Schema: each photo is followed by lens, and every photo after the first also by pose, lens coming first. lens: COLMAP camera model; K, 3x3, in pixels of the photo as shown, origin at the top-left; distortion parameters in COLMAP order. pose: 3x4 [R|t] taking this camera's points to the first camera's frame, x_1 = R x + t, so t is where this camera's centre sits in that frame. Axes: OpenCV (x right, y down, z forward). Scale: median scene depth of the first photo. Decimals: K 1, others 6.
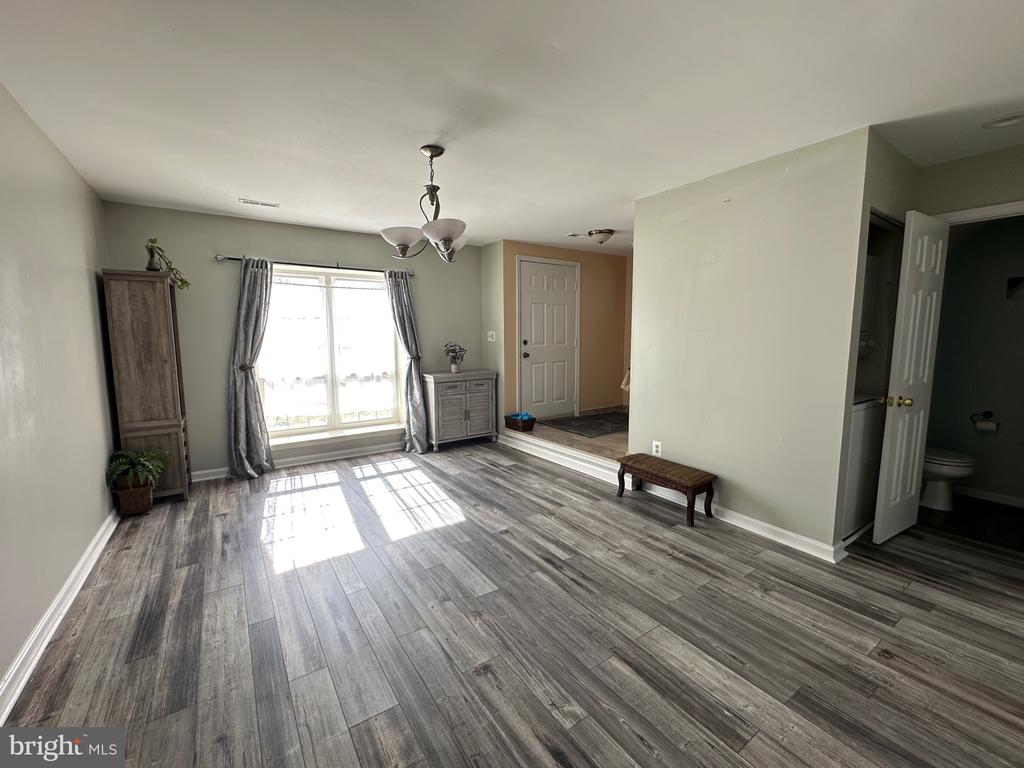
lens RADIAL K [[433.2, 0, 509.2], [0, 433.2, 377.4], [0, 0, 1]] dist [-0.000056, -0.000324]
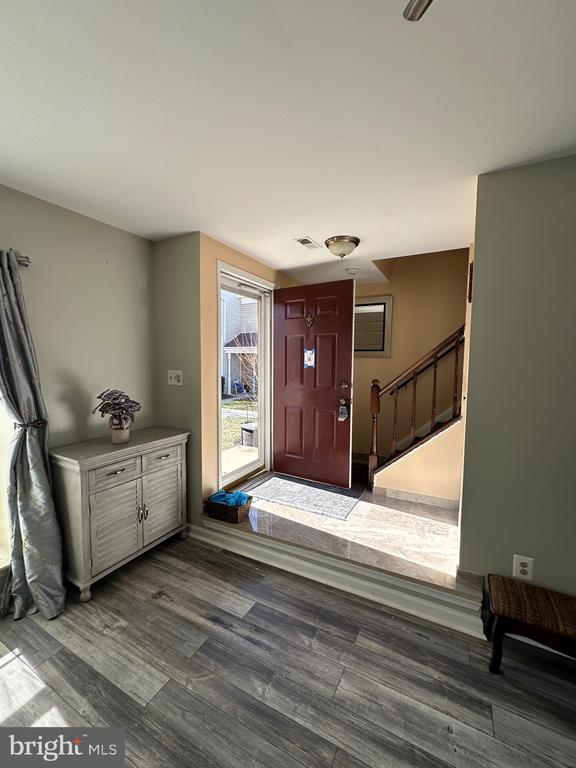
lens RADIAL K [[324.9, 0, 288.3], [0, 324.9, 384.1], [0, 0, 1]] dist [-0.000056, -0.000324]
pose [[0.887331, -0.018506, 0.460761, -0.171481], [0.032078, 0.999251, -0.021643, -0.101037], [-0.460015, 0.033985, 0.887260, 0.708704]]
